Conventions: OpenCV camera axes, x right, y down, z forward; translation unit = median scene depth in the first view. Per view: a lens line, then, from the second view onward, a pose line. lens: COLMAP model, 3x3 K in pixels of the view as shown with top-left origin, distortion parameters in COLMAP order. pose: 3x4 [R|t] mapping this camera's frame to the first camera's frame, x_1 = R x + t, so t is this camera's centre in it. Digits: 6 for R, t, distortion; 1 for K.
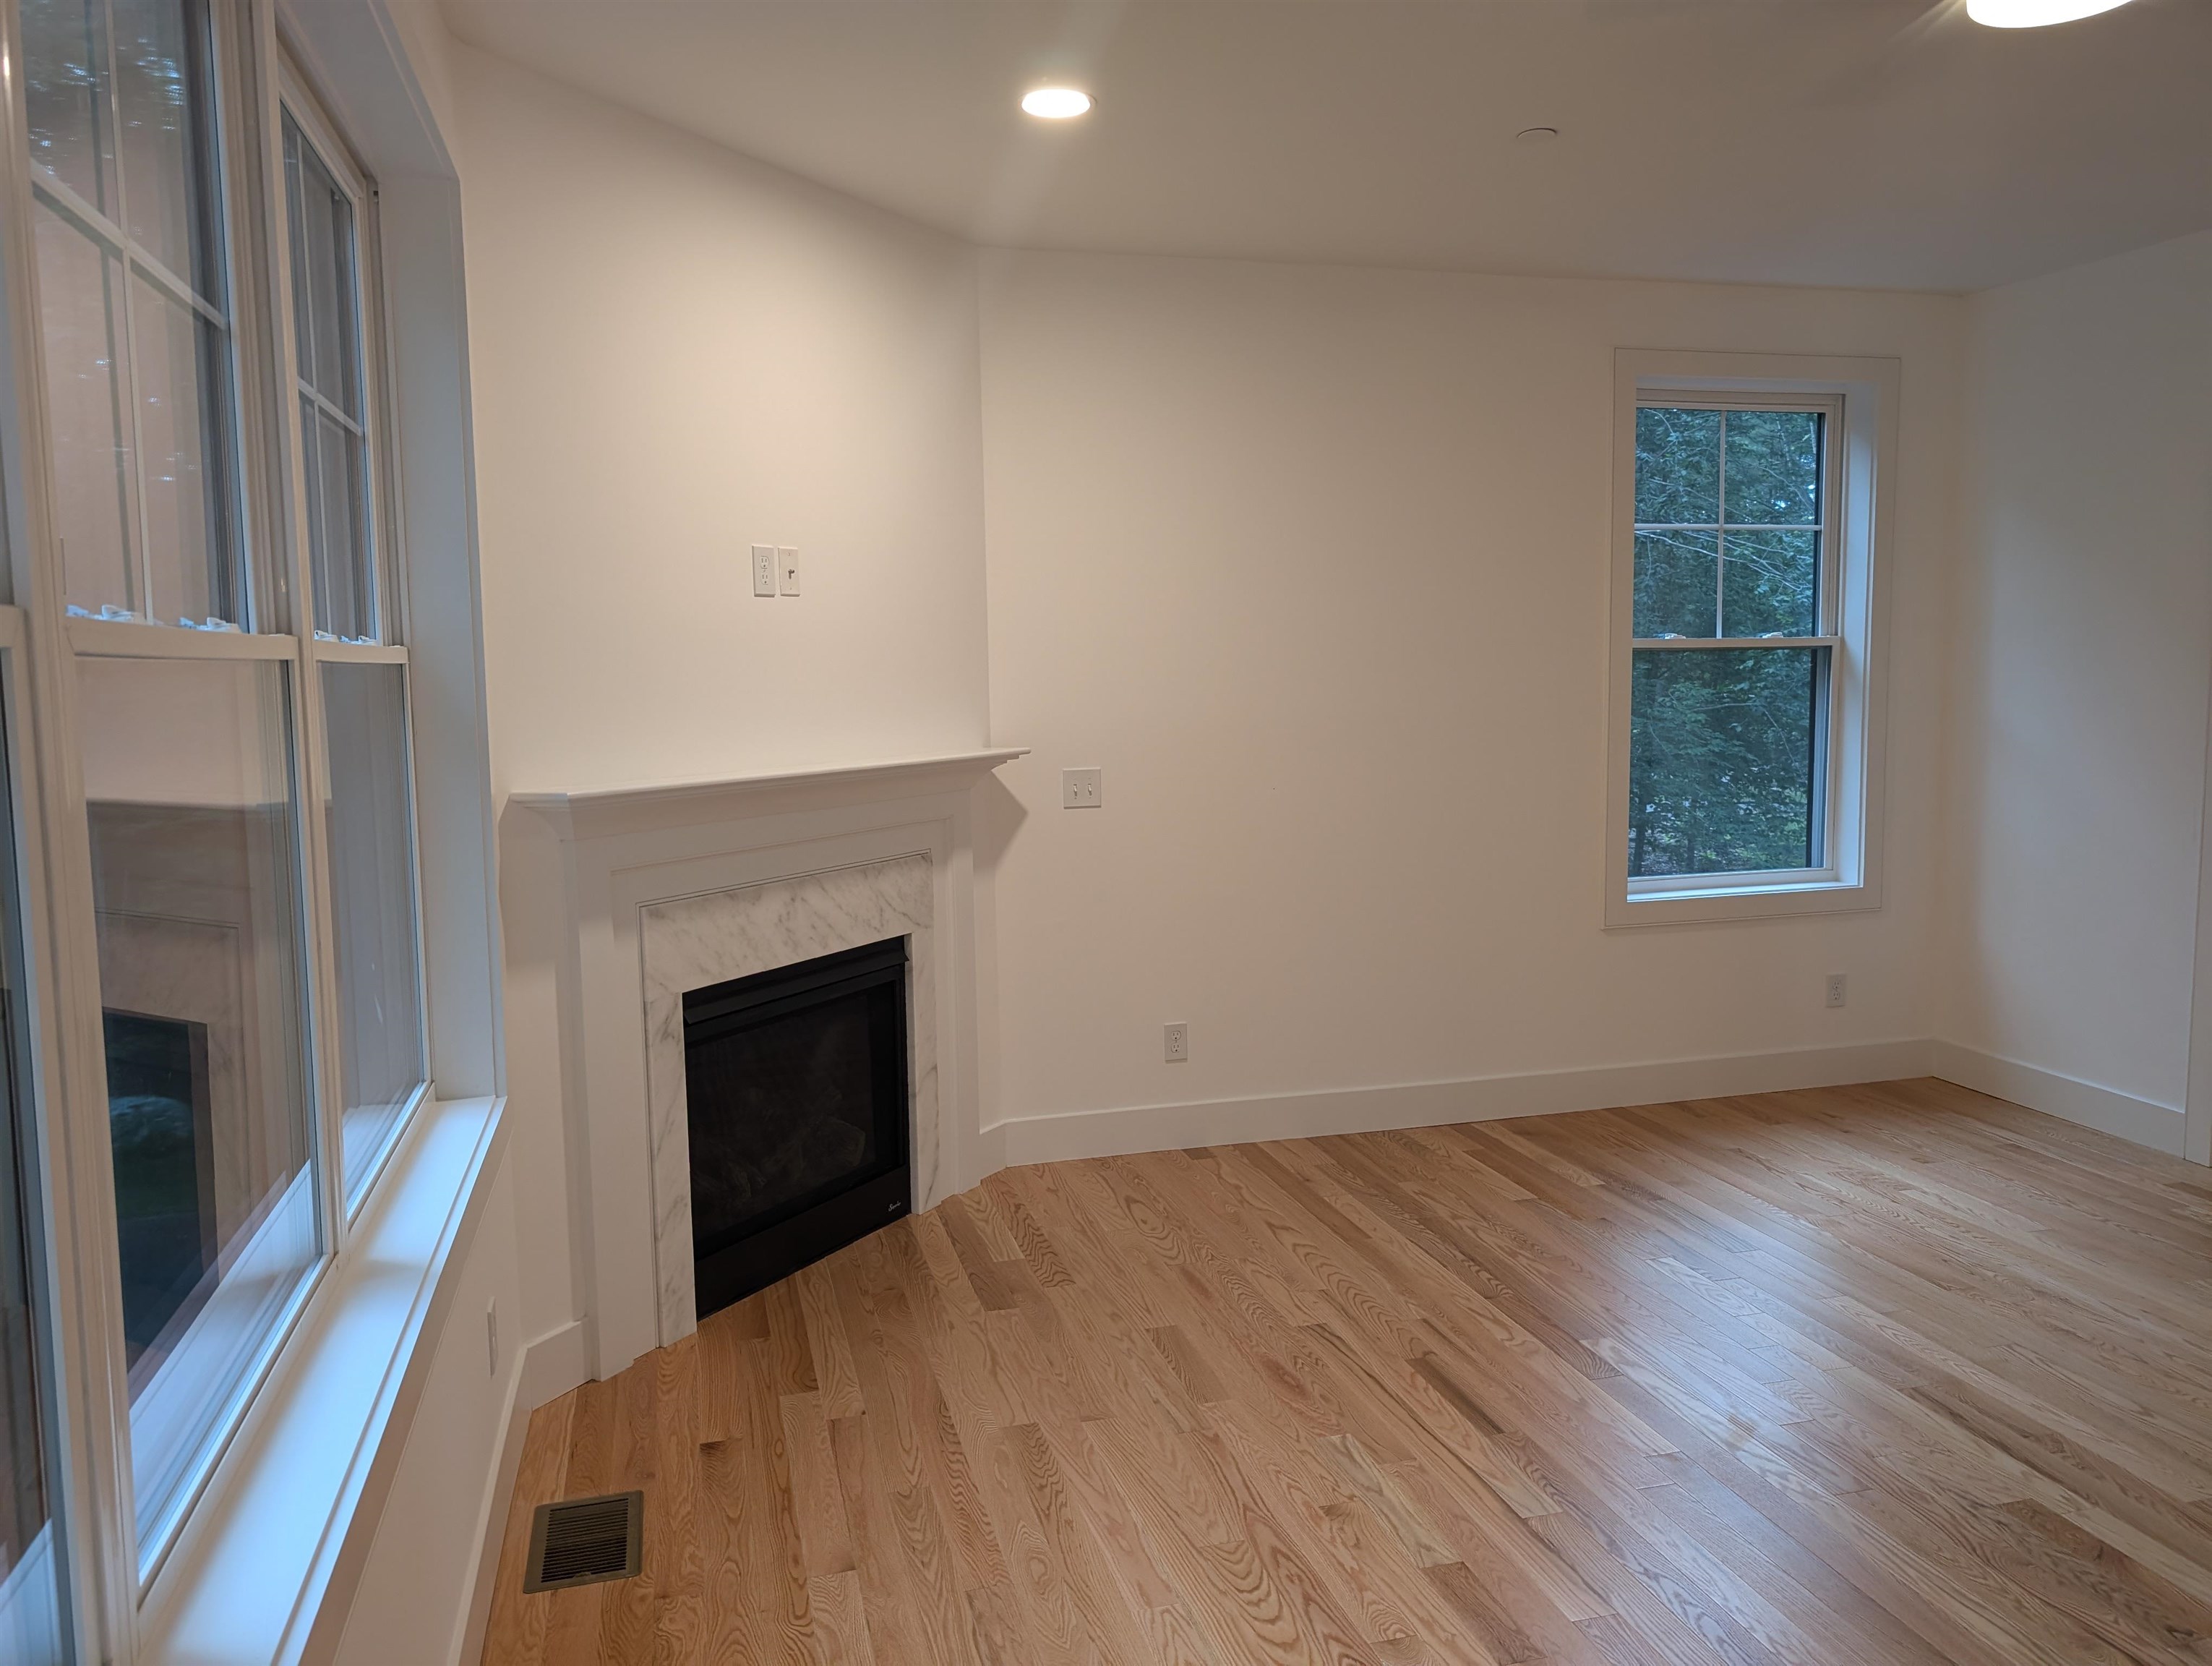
lens RADIAL K [[1573.9, 0, 1106.0], [0, 1573.9, 833.0], [0, 0, 1]] dist [-0.005141, -0.003896]
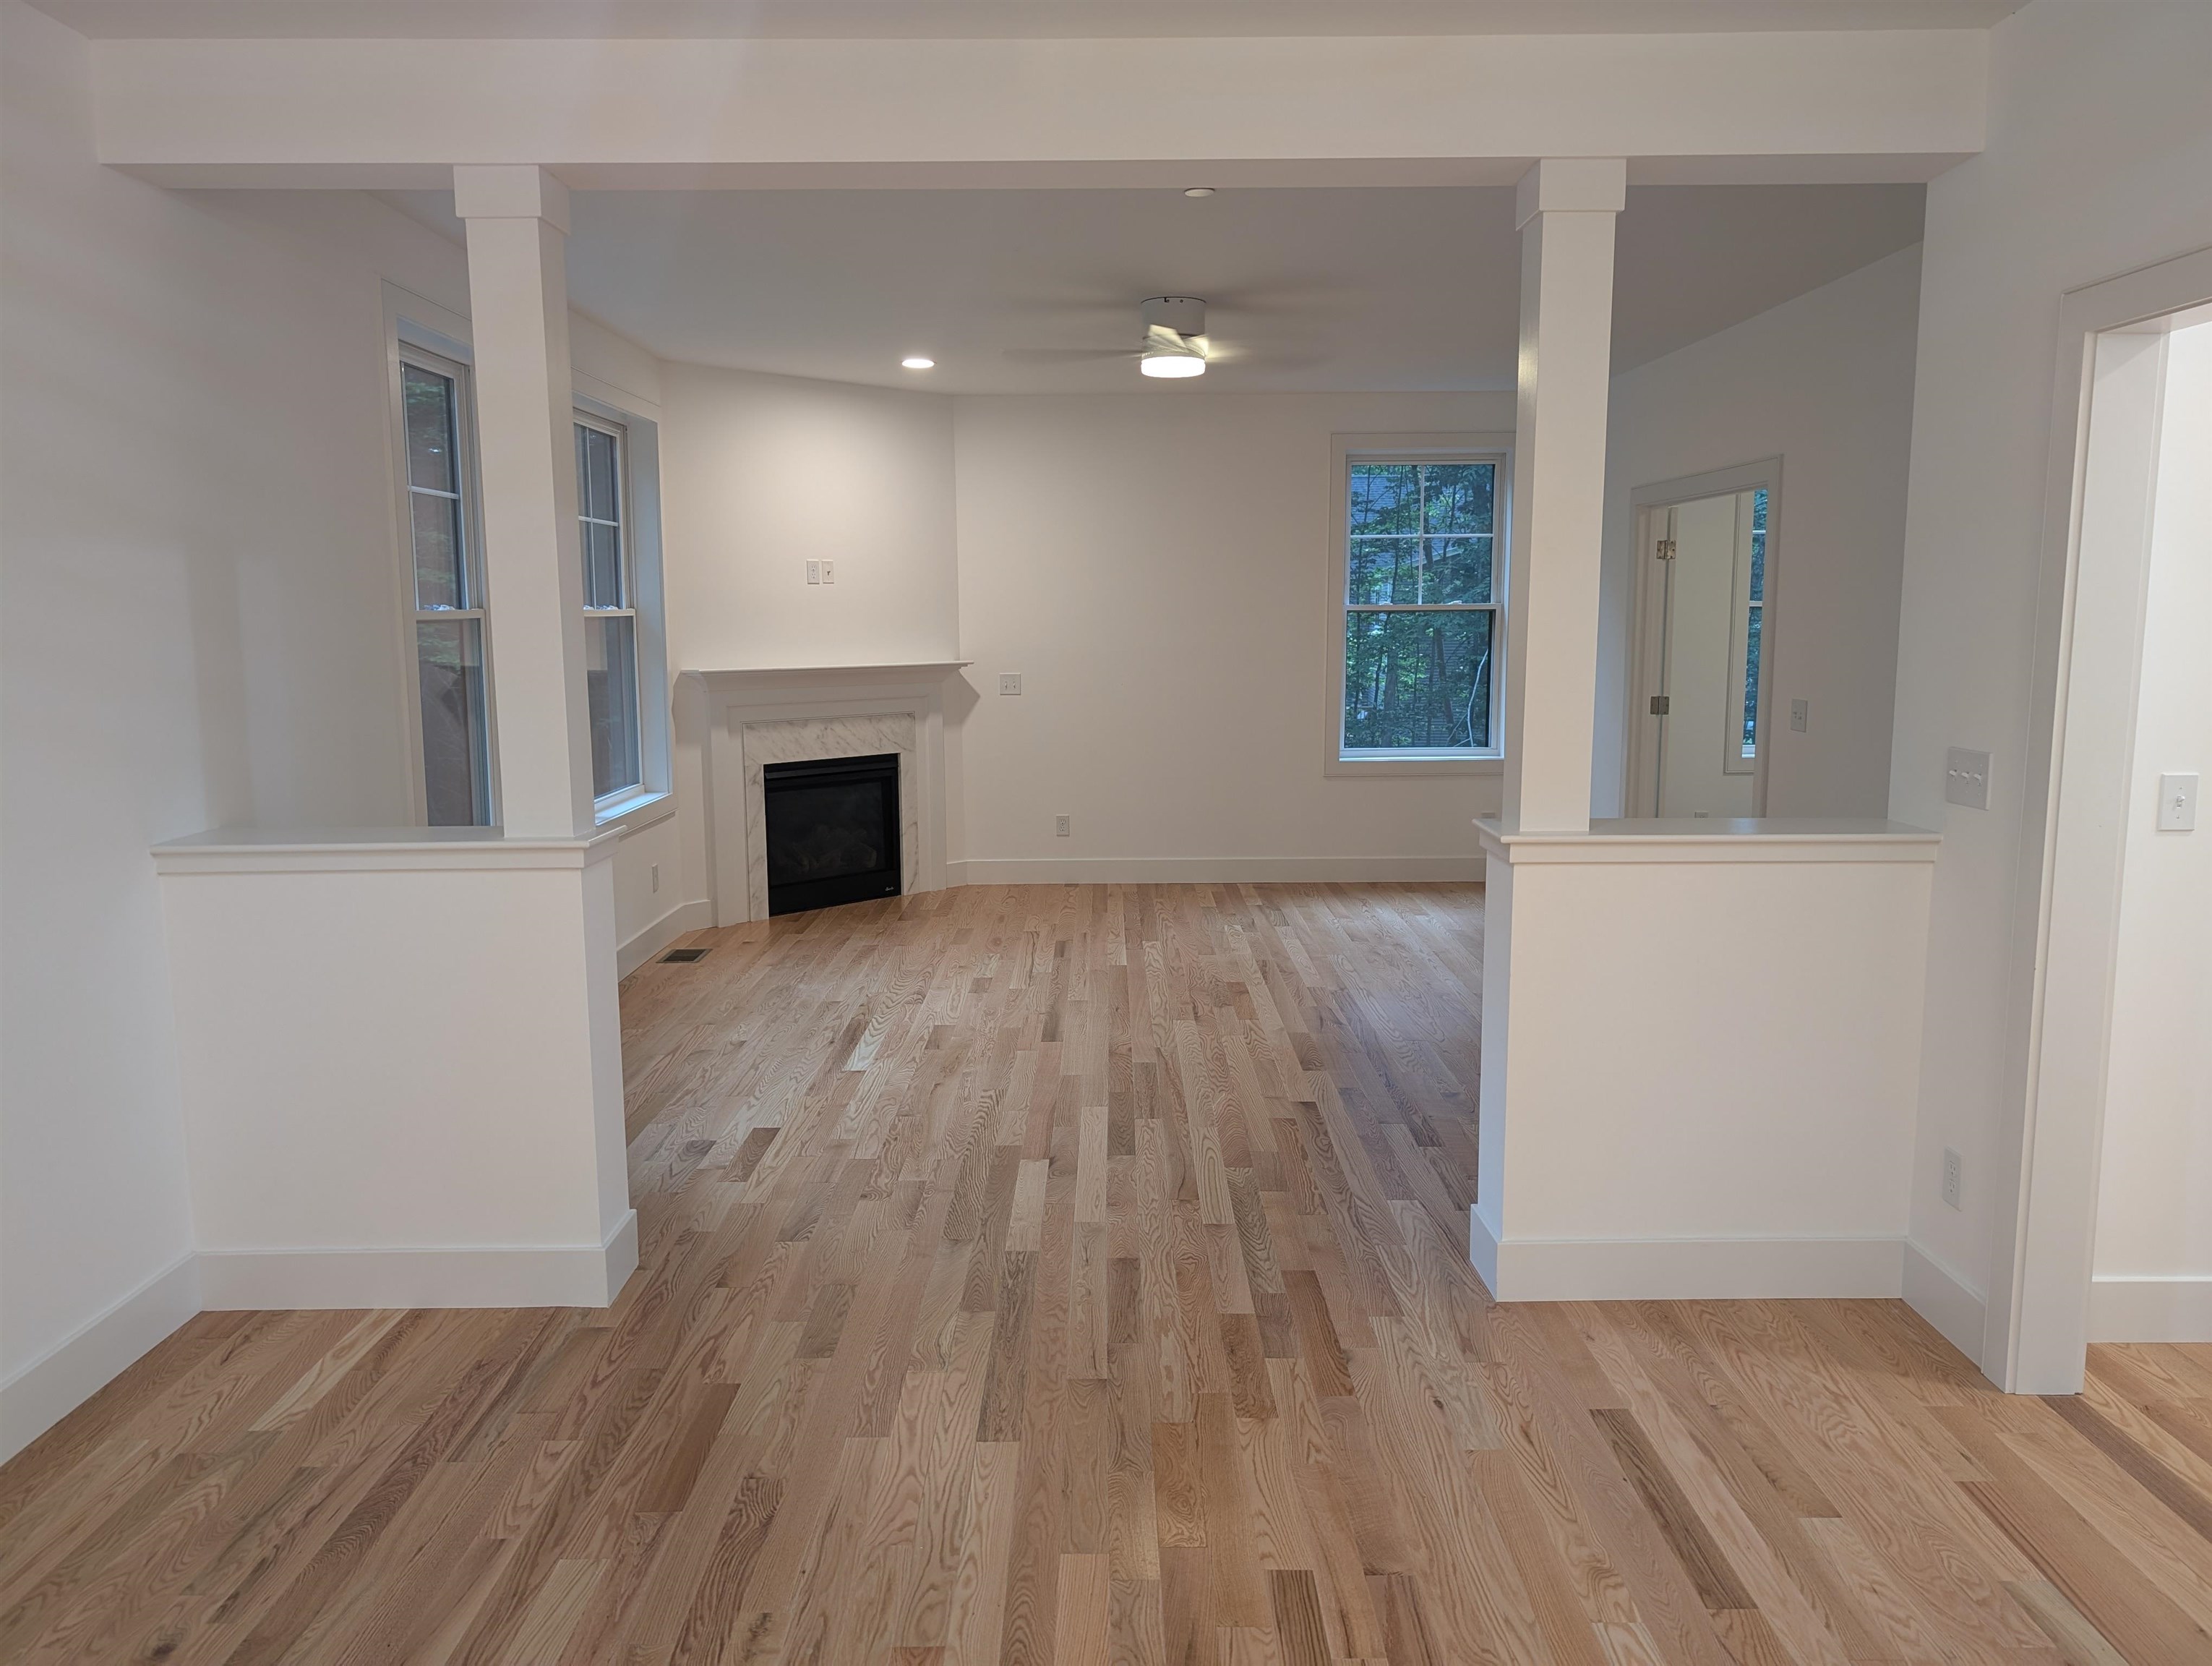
lens RADIAL K [[1549.2, 0, 1119.3], [0, 1549.2, 824.7], [0, 0, 1]] dist [0.009084, -0.012753]
pose [[0.968285, 0.041732, -0.246338, 0.697342], [-0.034084, 0.998798, 0.035232, 0.084296], [0.247512, -0.025718, 0.968543, -0.917367]]
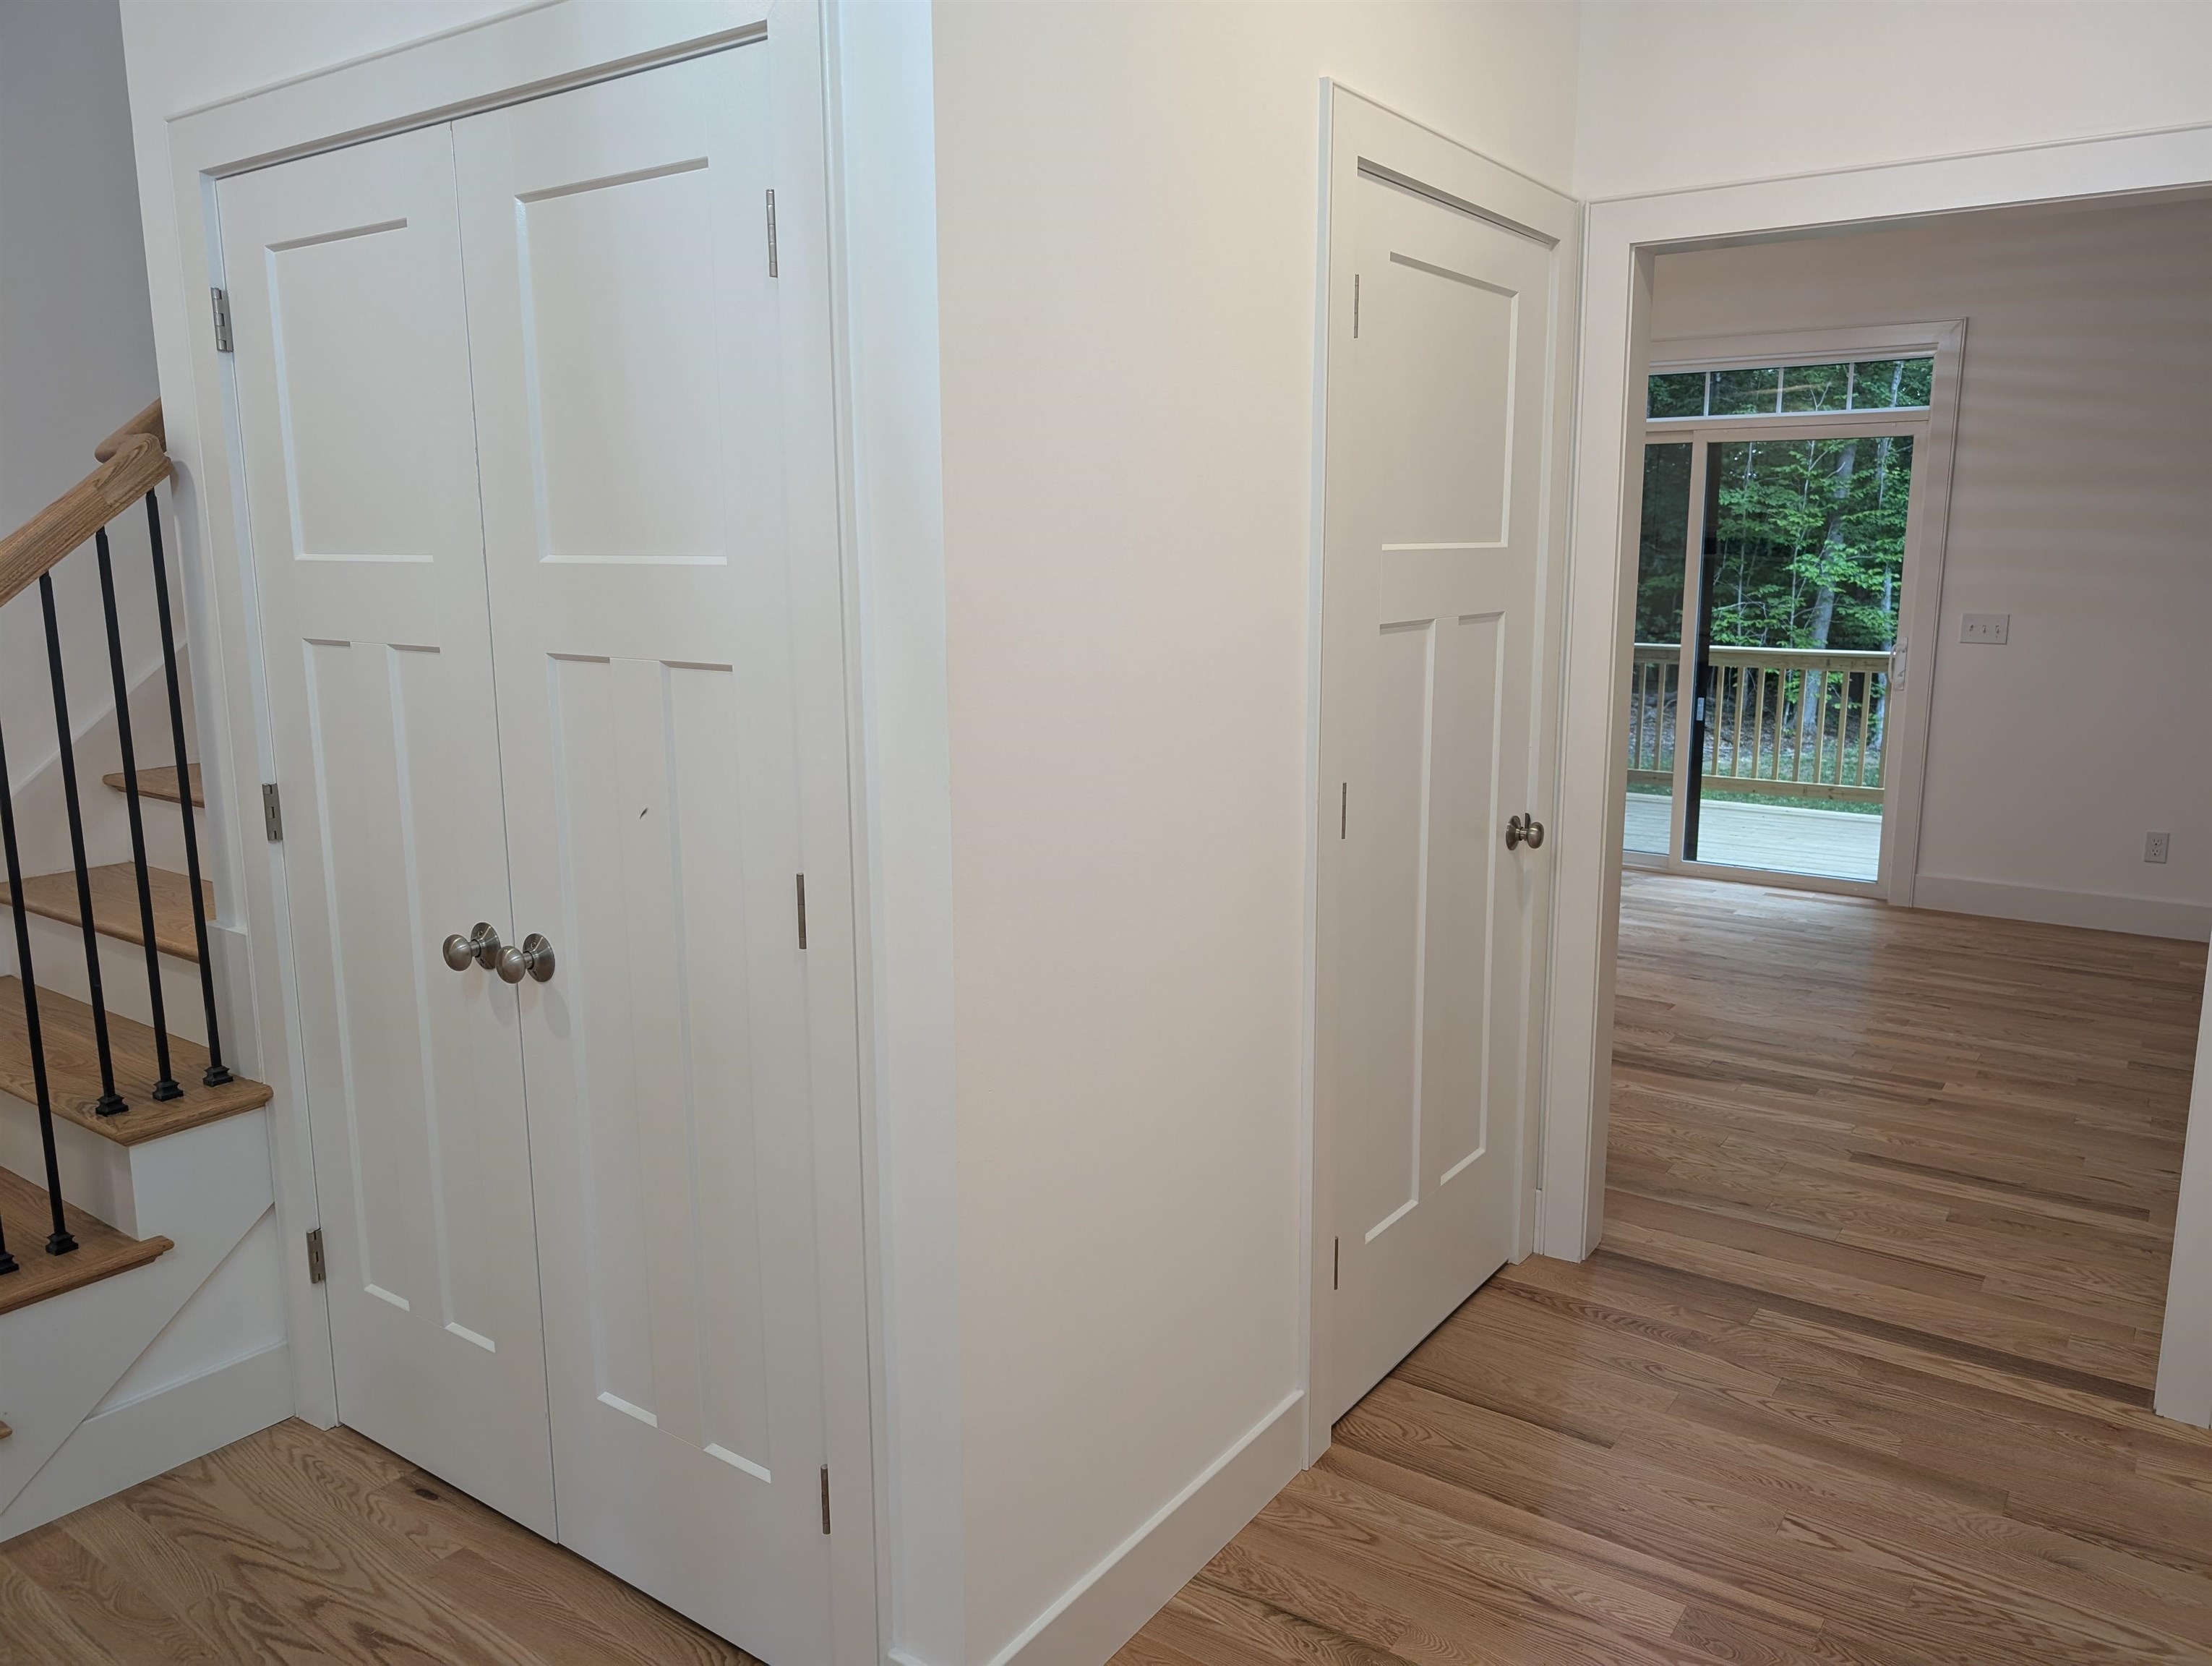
lens RADIAL K [[1549.2, 0, 1119.3], [0, 1549.2, 824.7], [0, 0, 1]] dist [0.009084, -0.012753]
pose [[-0.764492, 0.124435, -0.632509, 1.797746], [-0.060462, 0.963026, 0.262537, -0.021391], [0.641791, 0.238950, -0.728702, 0.164183]]
